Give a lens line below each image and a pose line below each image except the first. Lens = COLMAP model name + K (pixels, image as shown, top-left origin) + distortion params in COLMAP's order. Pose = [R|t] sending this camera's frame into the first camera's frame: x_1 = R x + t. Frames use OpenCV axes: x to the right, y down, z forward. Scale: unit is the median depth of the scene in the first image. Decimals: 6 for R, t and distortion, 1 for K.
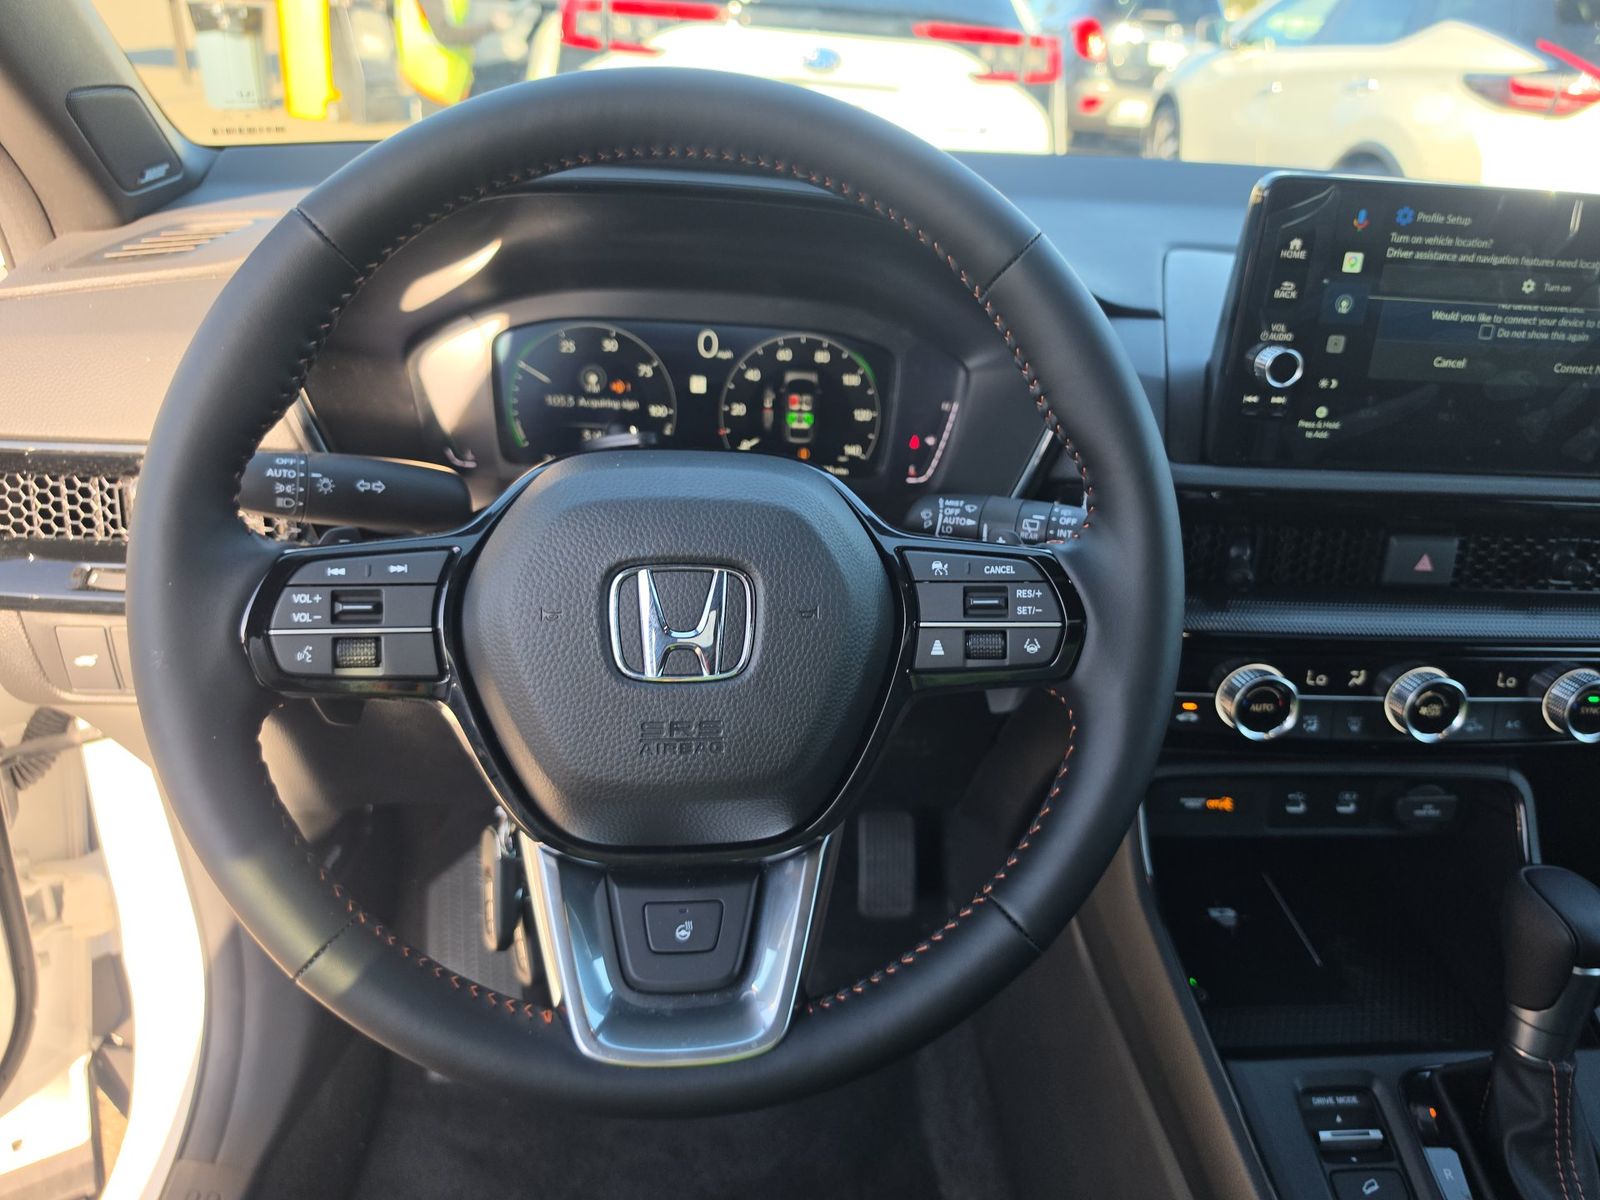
lens RADIAL K [[1152.9, 0, 800.0], [0, 1152.9, 600.0], [0, 0, 1]] dist [-0.019944, -0.005249]
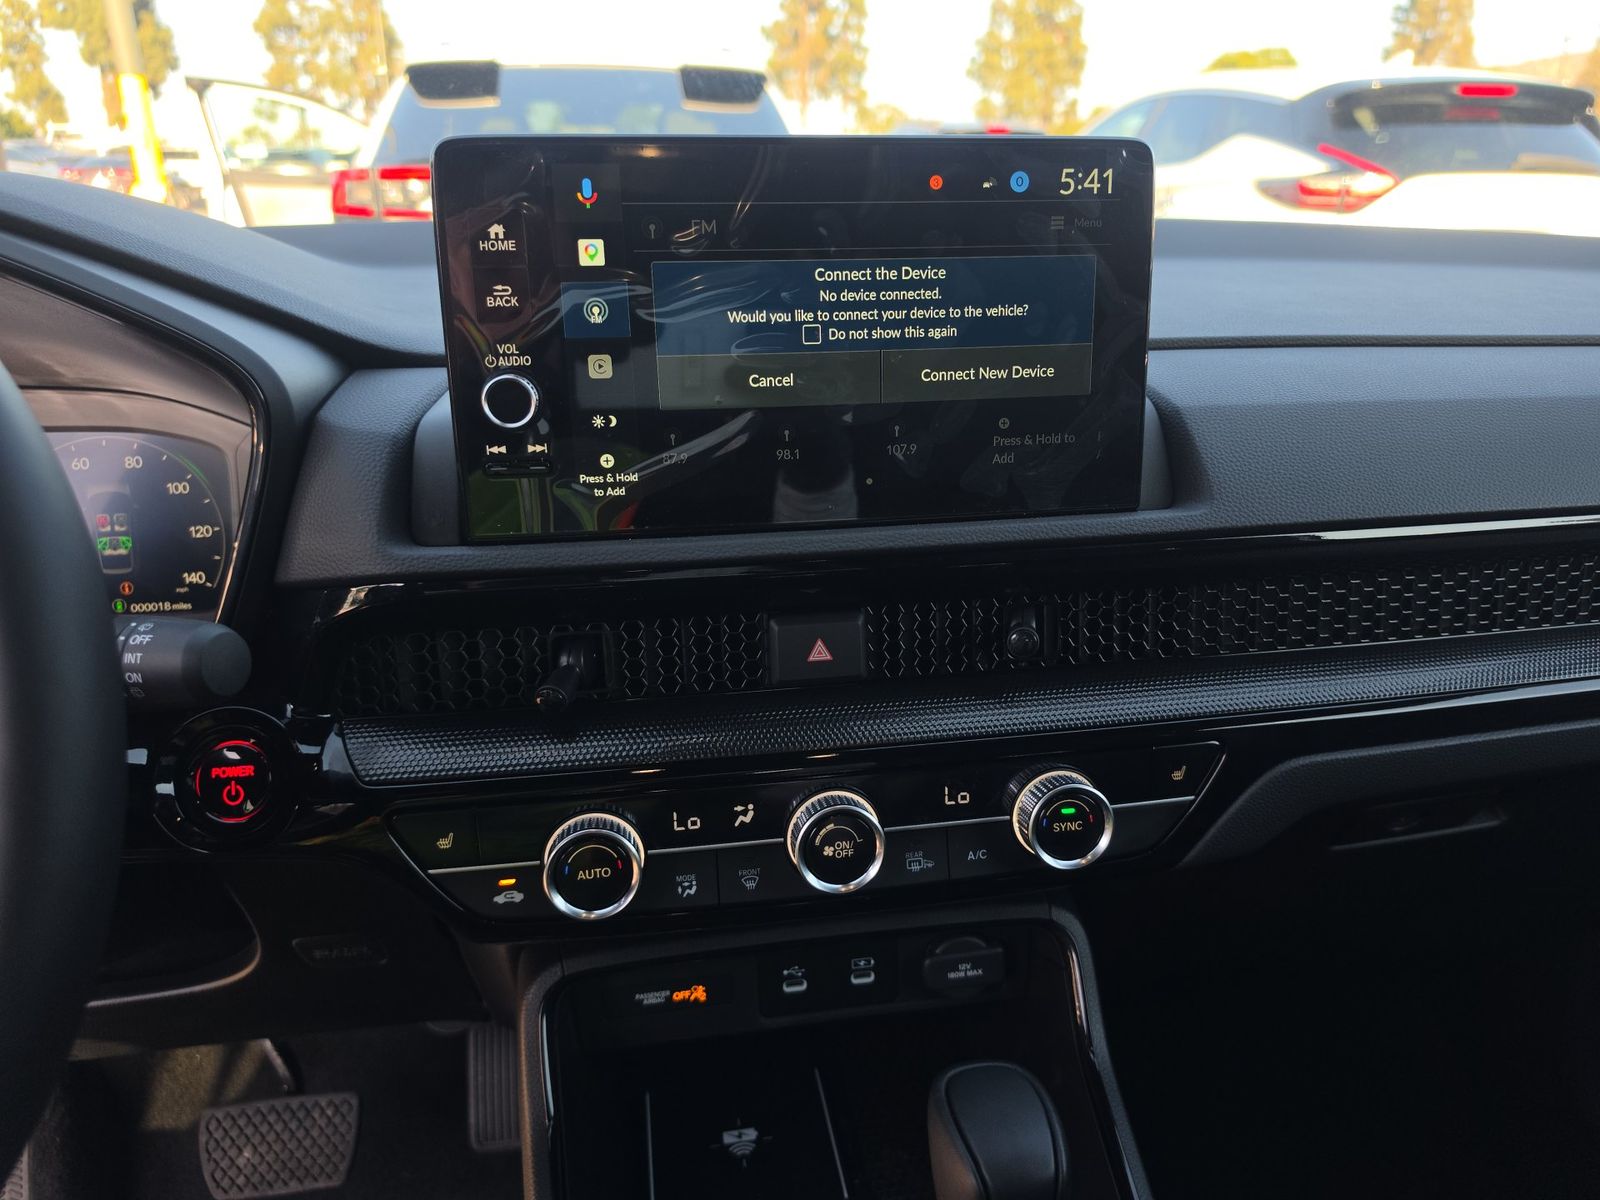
lens RADIAL K [[1102.3, 0, 864.7], [0, 1102.3, 631.1], [0, 0, 1]] dist [0.057160, -0.098694]
pose [[0.992722, -0.096464, 0.072092, 0.553797], [0.103564, 0.989350, -0.102283, 0.033538], [-0.061458, 0.109005, 0.992140, 0.297225]]
